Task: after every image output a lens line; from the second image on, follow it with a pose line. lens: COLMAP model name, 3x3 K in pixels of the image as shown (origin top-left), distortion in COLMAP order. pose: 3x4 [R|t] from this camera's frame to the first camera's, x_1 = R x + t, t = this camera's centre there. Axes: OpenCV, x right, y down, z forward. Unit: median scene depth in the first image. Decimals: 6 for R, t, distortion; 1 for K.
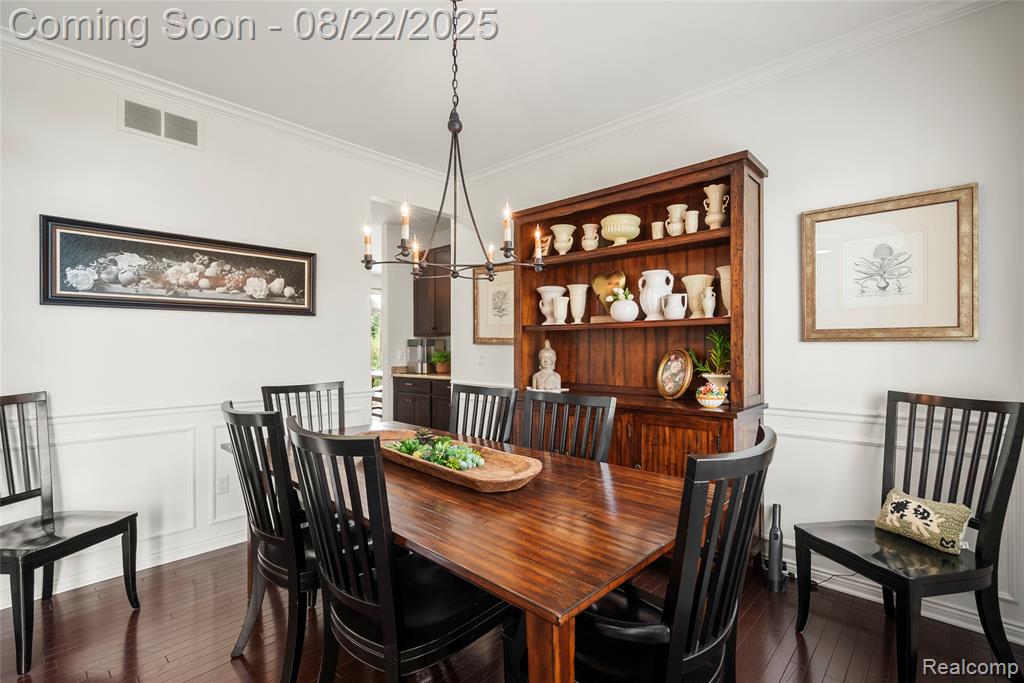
lens RADIAL K [[464.4, 0, 513.9], [0, 464.4, 345.7], [0, 0, 1]] dist [-0.010133, 0.004765]
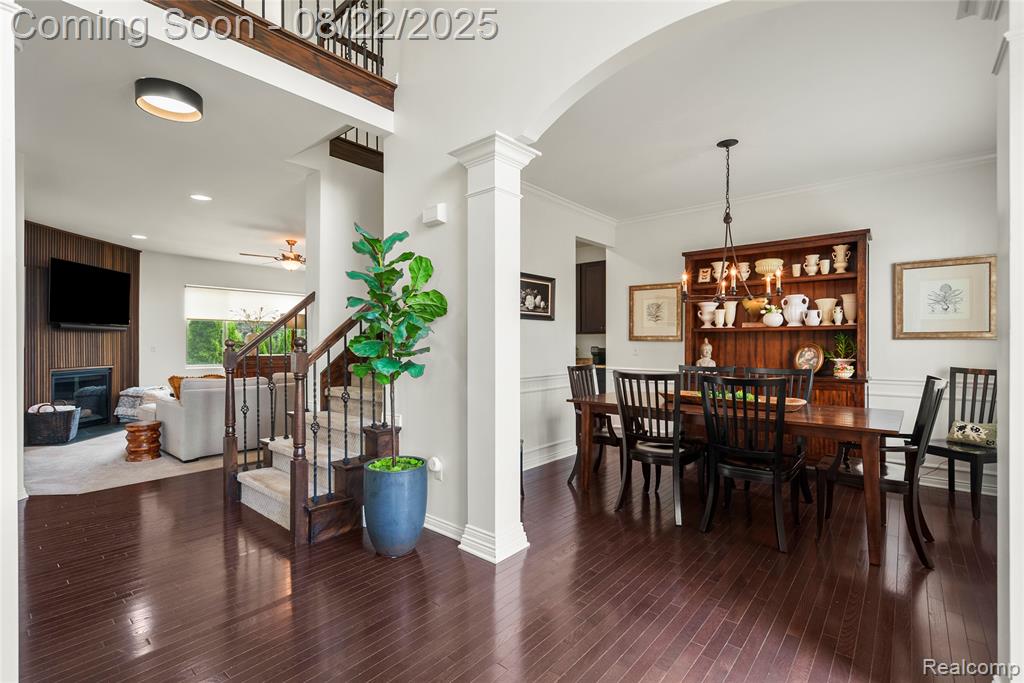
lens RADIAL K [[464.4, 0, 507.5], [0, 464.4, 344.6], [0, 0, 1]] dist [-0.010133, 0.004765]
pose [[0.998987, 0.003810, 0.044836, -0.794535], [-0.003915, 0.999990, 0.002234, 0.010297], [-0.044827, -0.002408, 0.998992, -0.574229]]
